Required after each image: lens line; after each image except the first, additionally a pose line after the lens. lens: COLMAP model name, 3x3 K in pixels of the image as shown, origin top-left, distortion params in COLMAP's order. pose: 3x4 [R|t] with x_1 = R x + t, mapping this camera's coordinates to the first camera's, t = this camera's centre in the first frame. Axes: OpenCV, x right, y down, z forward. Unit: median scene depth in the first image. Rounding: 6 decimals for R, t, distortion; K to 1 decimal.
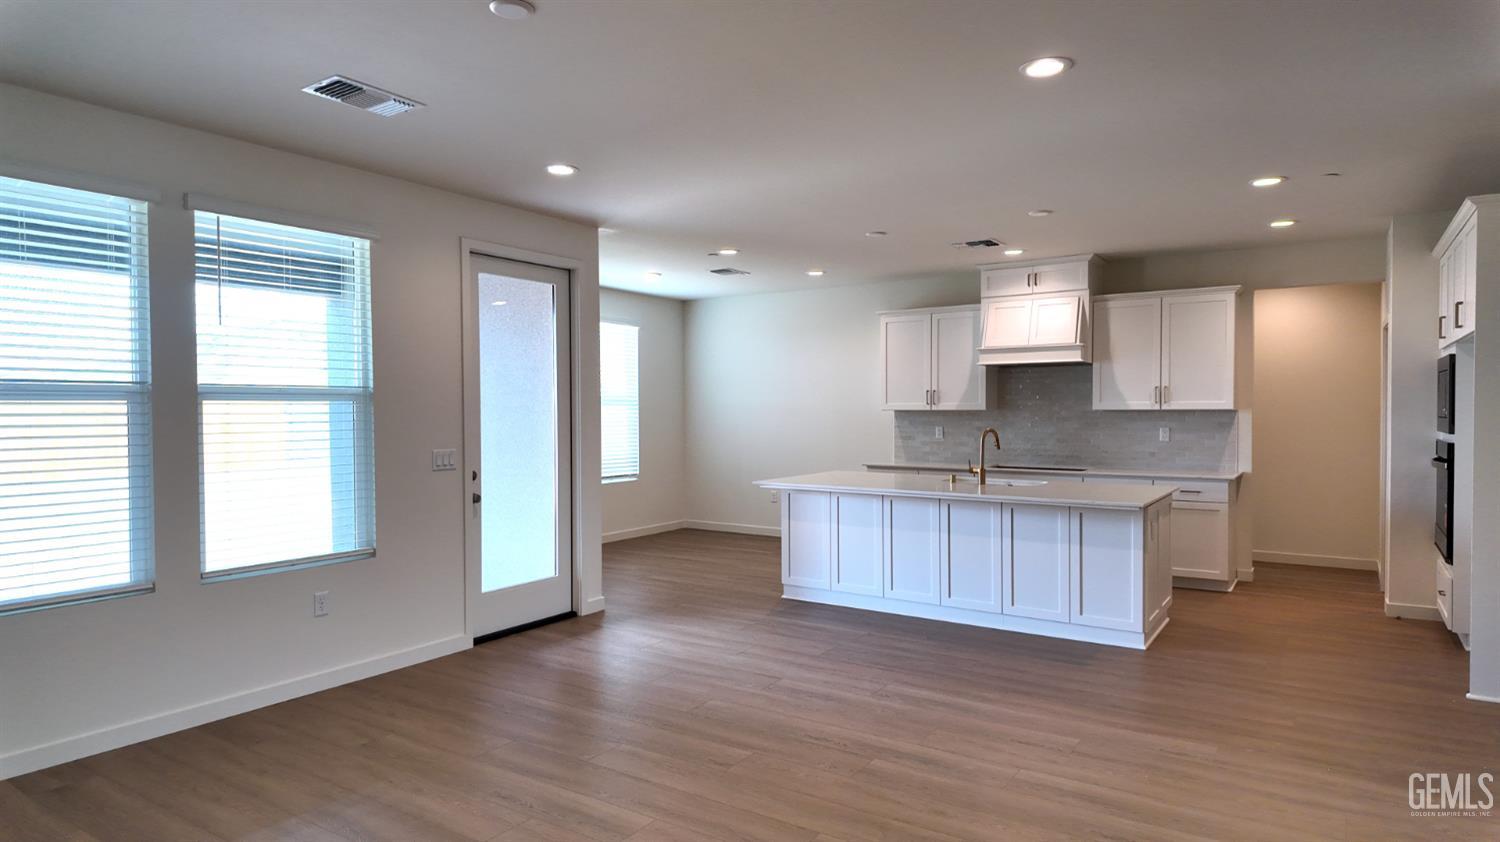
lens RADIAL K [[874.3, 0, 750.0], [0, 874.3, 421.0], [0, 0, 1]] dist [0.000257, 0.000664]
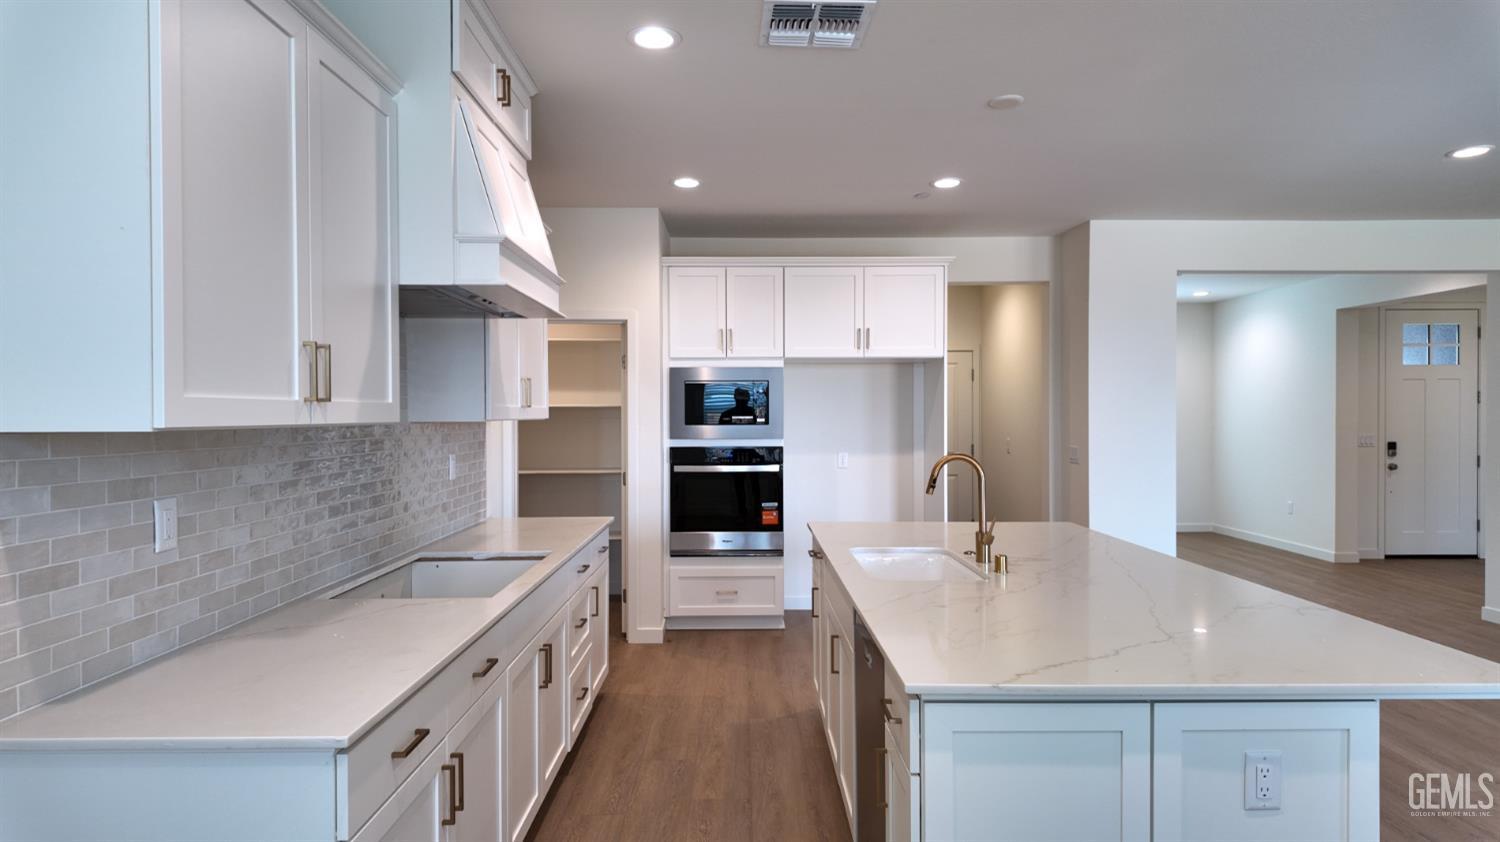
lens RADIAL K [[874.3, 0, 750.0], [0, 874.3, 421.0], [0, 0, 1]] dist [0.000257, 0.000664]
pose [[-0.559457, -0.002516, 0.828855, -0.055477], [0.018718, 0.999702, 0.015669, -0.014353], [-0.828648, 0.024281, -0.559244, 0.996406]]
